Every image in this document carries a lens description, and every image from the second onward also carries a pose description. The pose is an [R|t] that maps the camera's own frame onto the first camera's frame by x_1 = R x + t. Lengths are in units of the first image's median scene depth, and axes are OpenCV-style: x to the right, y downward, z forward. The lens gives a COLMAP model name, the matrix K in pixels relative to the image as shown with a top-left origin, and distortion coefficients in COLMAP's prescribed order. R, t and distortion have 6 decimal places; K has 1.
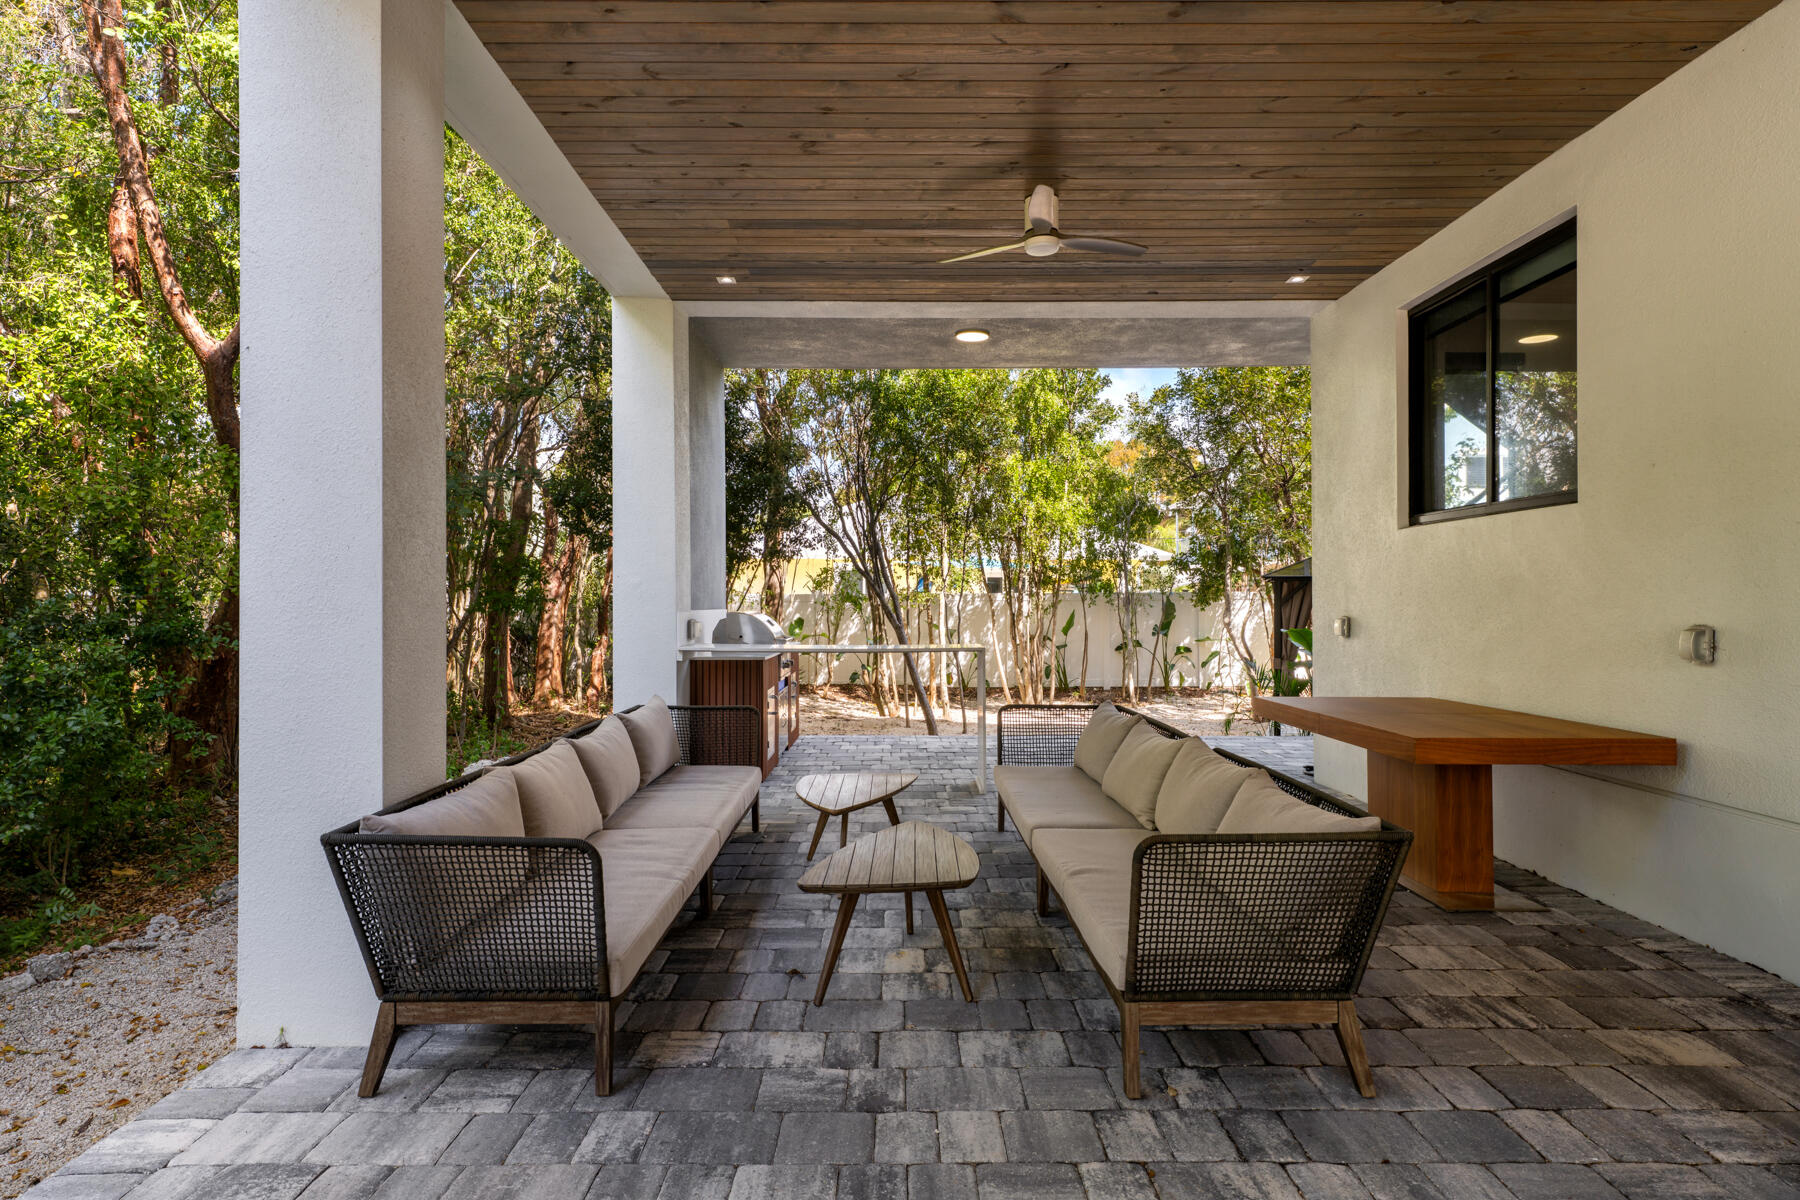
lens RADIAL K [[990.7, 0, 900.0], [0, 990.7, 600.0], [0, 0, 1]] dist [-0.000292, -0.000009]
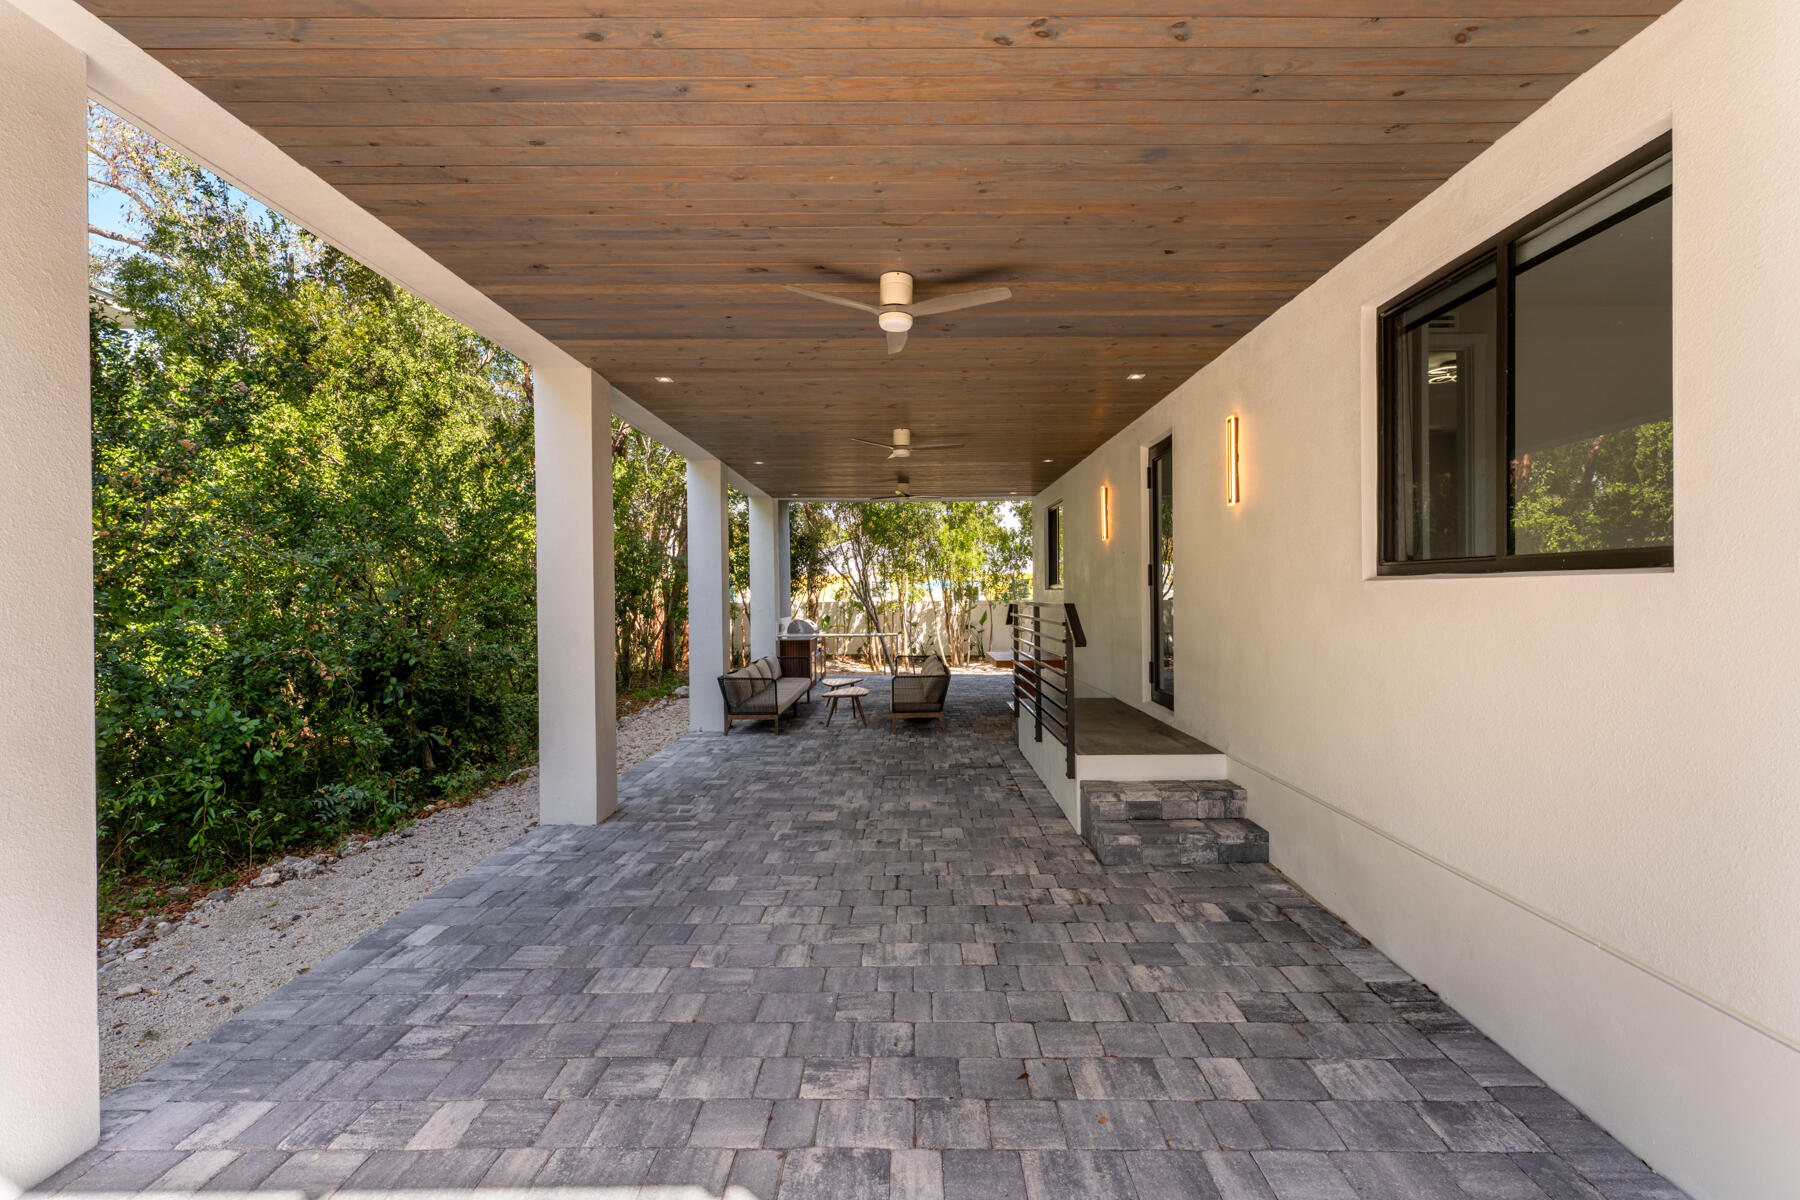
lens RADIAL K [[776.4, 0, 900.0], [0, 776.4, 600.0], [0, 0, 1]] dist [0.000207, 0.000000]
pose [[0.999871, -0.008973, -0.013347, 0.062012], [0.009067, 0.999934, 0.007003, -0.027313], [0.013284, -0.007123, 0.999886, -0.501867]]
